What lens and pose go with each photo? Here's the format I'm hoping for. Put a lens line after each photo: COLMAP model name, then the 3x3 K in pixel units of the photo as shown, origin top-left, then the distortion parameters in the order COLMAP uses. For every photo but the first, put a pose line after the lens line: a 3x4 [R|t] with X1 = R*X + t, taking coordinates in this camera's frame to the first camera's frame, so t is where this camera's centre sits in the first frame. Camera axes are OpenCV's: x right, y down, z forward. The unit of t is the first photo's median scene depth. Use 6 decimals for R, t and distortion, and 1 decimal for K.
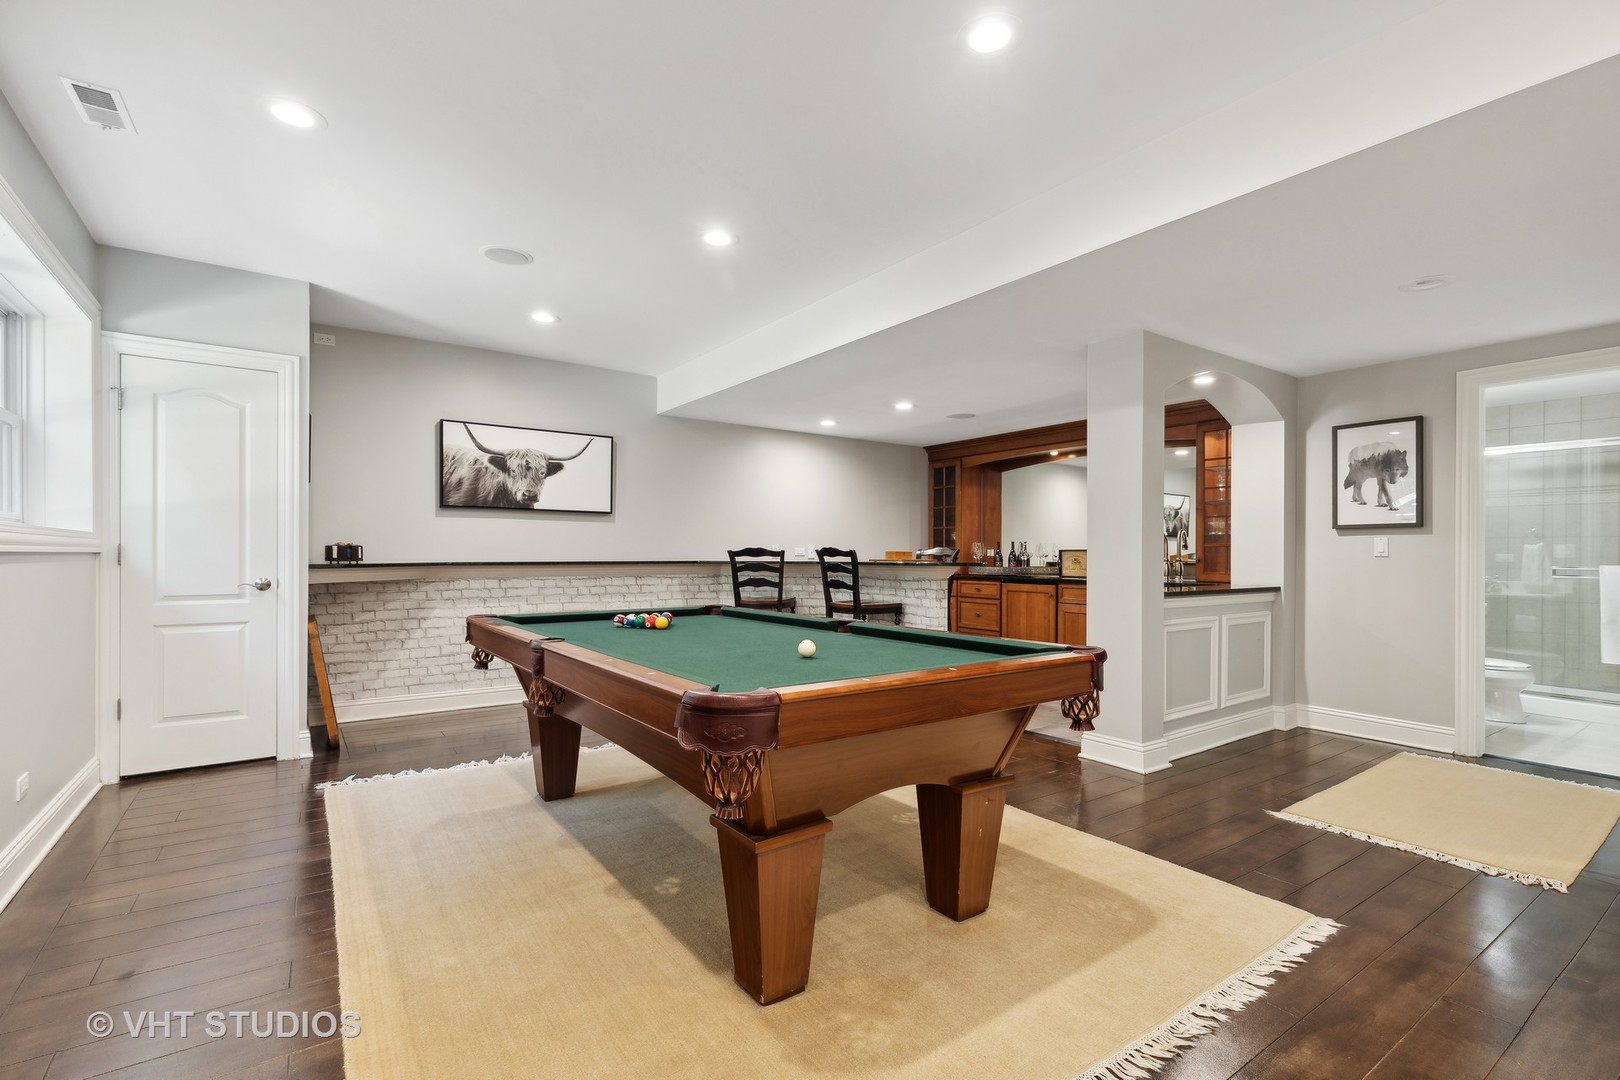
lens RADIAL K [[718.9, 0, 801.5], [0, 718.9, 556.4], [0, 0, 1]] dist [0.003421, 0.000225]
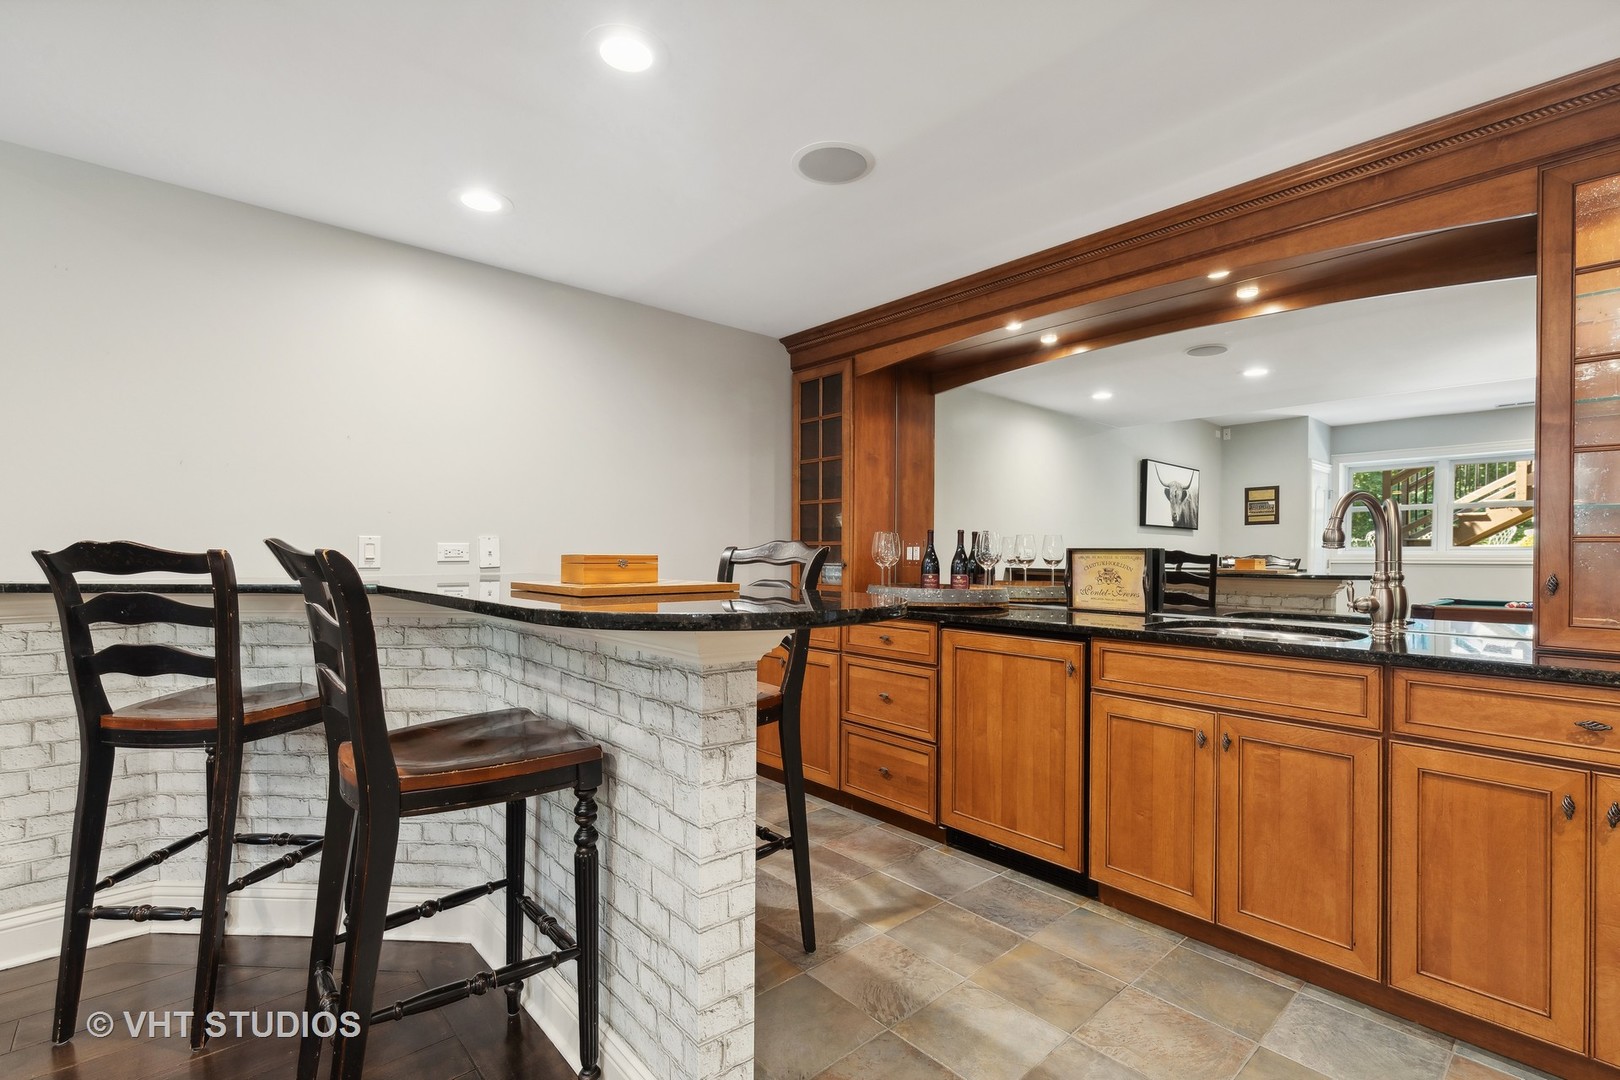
lens RADIAL K [[735.2, 0, 803.7], [0, 735.2, 546.1], [0, 0, 1]] dist [0.004805, -0.000512]
pose [[0.993409, 0.002020, 0.114607, 0.144875], [-0.001232, 0.999975, -0.006946, -0.006927], [-0.114618, 0.006759, 0.993387, 0.562852]]
